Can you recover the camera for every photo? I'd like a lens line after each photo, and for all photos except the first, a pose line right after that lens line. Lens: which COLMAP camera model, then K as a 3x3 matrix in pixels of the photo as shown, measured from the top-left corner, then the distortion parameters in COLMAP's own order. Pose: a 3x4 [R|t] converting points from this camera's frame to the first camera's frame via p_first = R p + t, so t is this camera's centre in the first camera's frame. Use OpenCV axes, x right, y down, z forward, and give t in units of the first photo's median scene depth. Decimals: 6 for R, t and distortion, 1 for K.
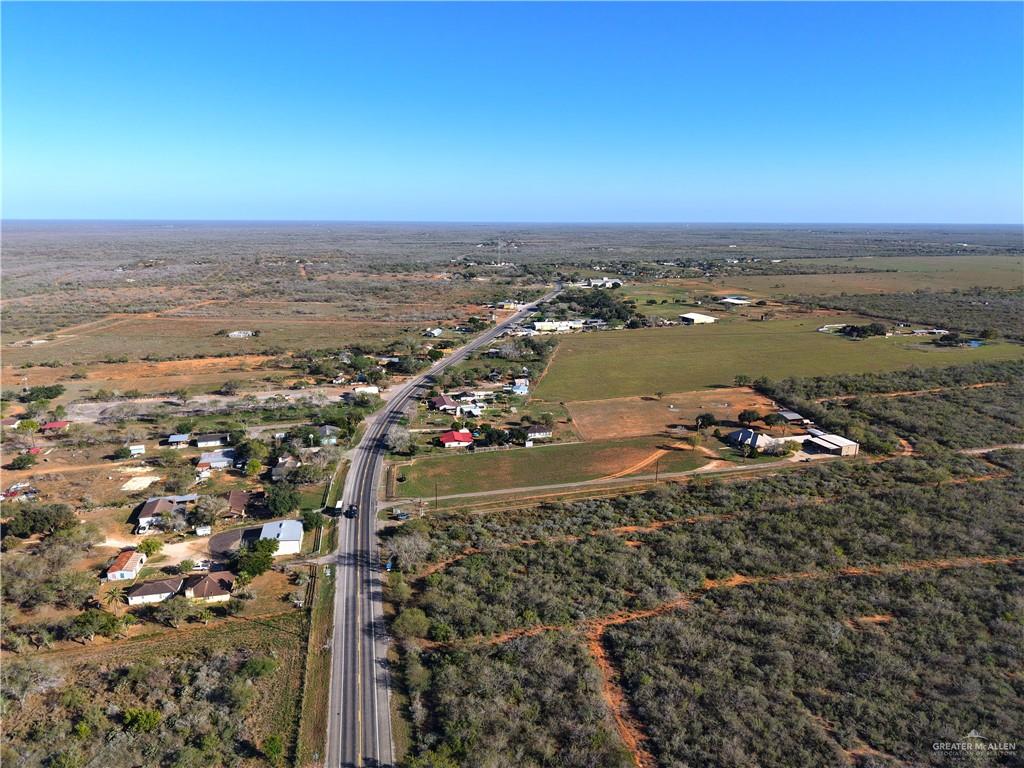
lens RADIAL K [[684.7, 0, 512.0], [0, 684.7, 384.0], [0, 0, 1]] dist [0.025441, -0.019585]
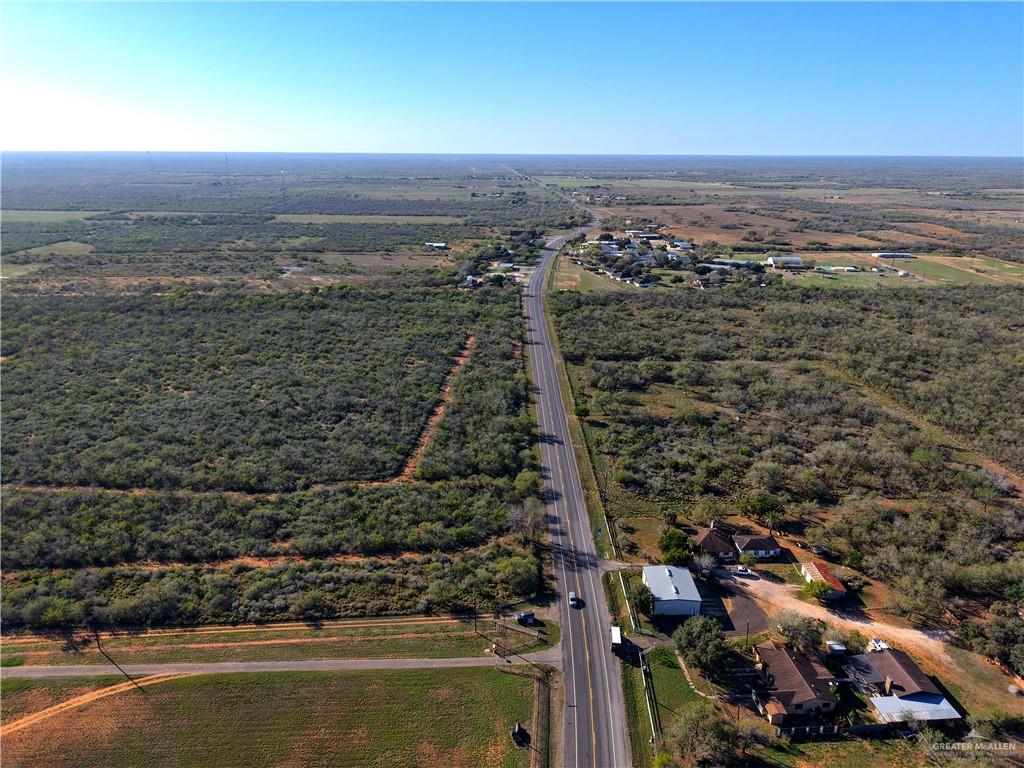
lens RADIAL K [[684.7, 0, 512.0], [0, 684.7, 384.0], [0, 0, 1]] dist [0.025441, -0.019585]
pose [[-0.976821, -0.077780, 0.199425, -0.274626], [0.042983, 0.841401, 0.538699, -0.408488], [-0.209697, 0.534784, -0.818555, 1.477685]]
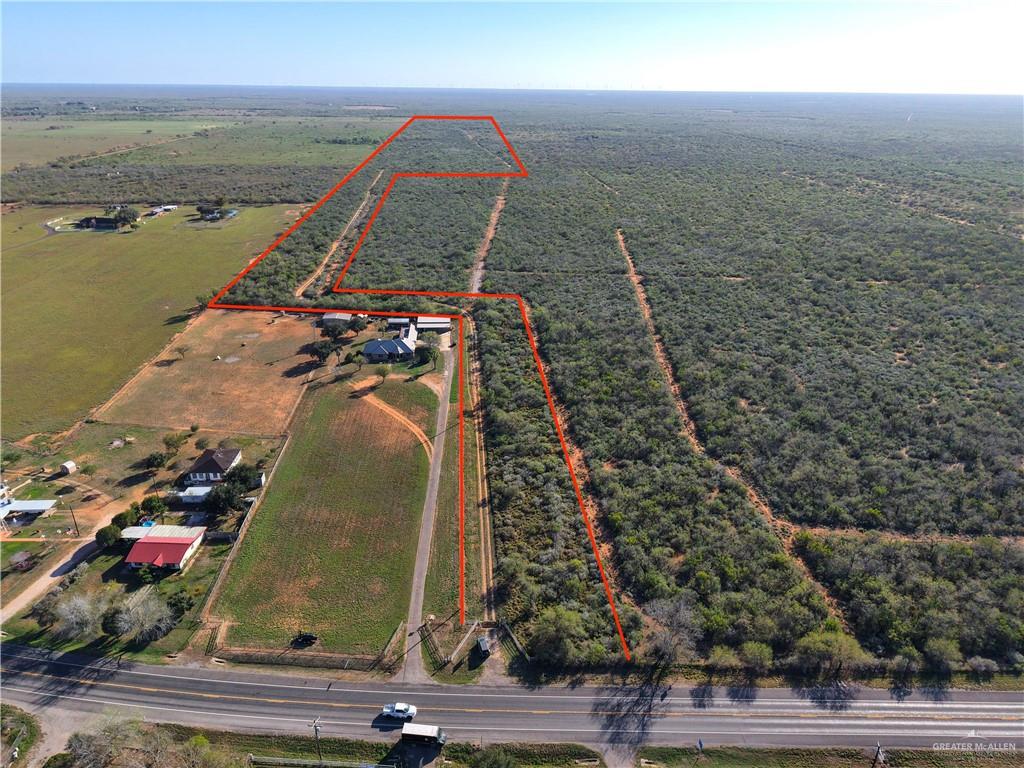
lens RADIAL K [[684.7, 0, 512.0], [0, 684.7, 384.0], [0, 0, 1]] dist [0.025441, -0.019585]
pose [[0.220917, -0.394416, 0.891982, -0.587433], [0.226735, 0.910291, 0.346356, -0.203514], [-0.948571, 0.125728, 0.290527, 0.788049]]
